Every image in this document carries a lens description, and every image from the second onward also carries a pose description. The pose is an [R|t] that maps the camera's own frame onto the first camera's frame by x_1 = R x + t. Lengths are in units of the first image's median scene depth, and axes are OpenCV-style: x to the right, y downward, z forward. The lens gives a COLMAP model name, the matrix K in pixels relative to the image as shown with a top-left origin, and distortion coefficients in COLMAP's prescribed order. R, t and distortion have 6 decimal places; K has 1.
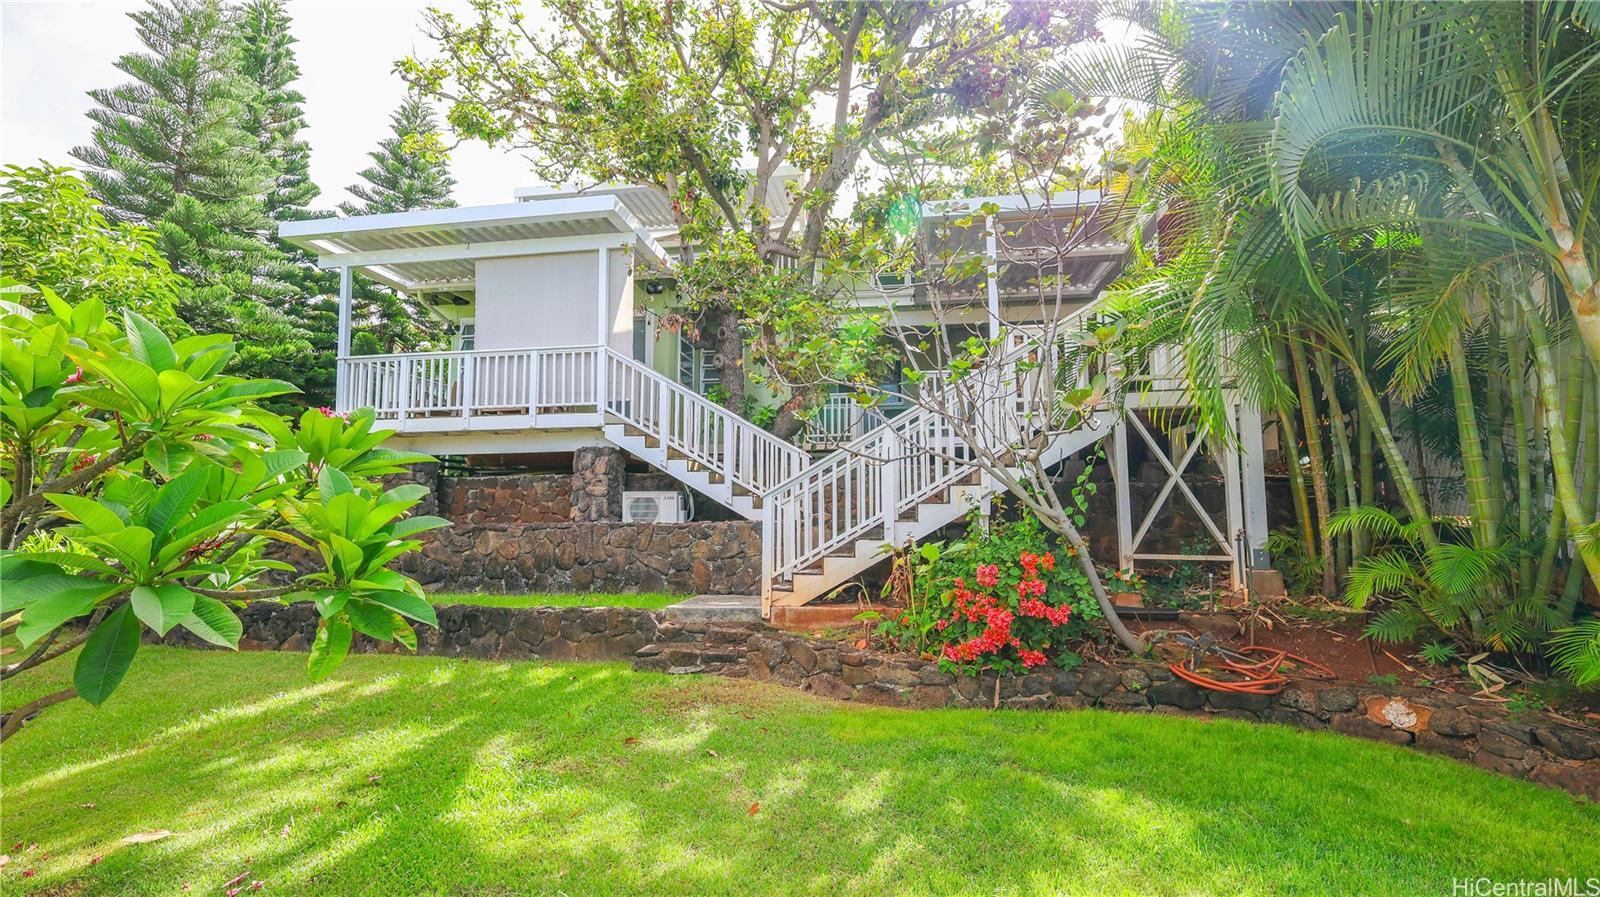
lens RADIAL K [[694.8, 0, 800.4], [0, 694.8, 449.0], [0, 0, 1]] dist [0.007822, 0.001621]
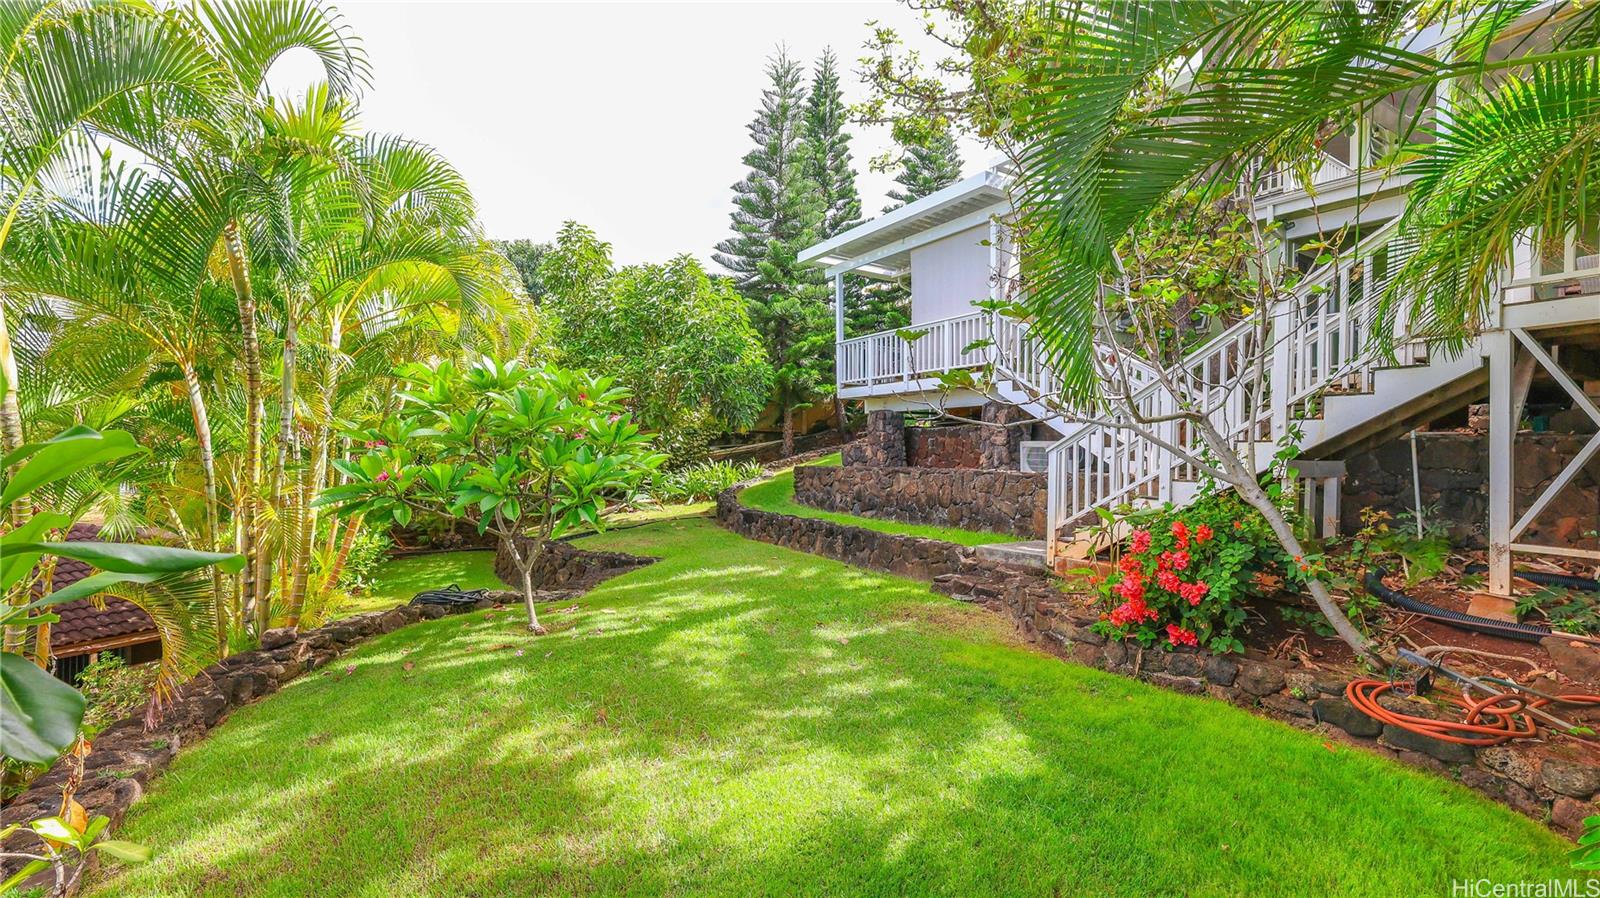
lens RADIAL K [[694.8, 0, 798.3], [0, 694.8, 450.3], [0, 0, 1]] dist [0.007822, 0.001621]
pose [[0.673842, 0.011563, -0.738785, 0.382323], [0.055642, 0.996244, 0.066343, -0.019312], [0.736777, -0.085812, 0.670668, 0.016990]]
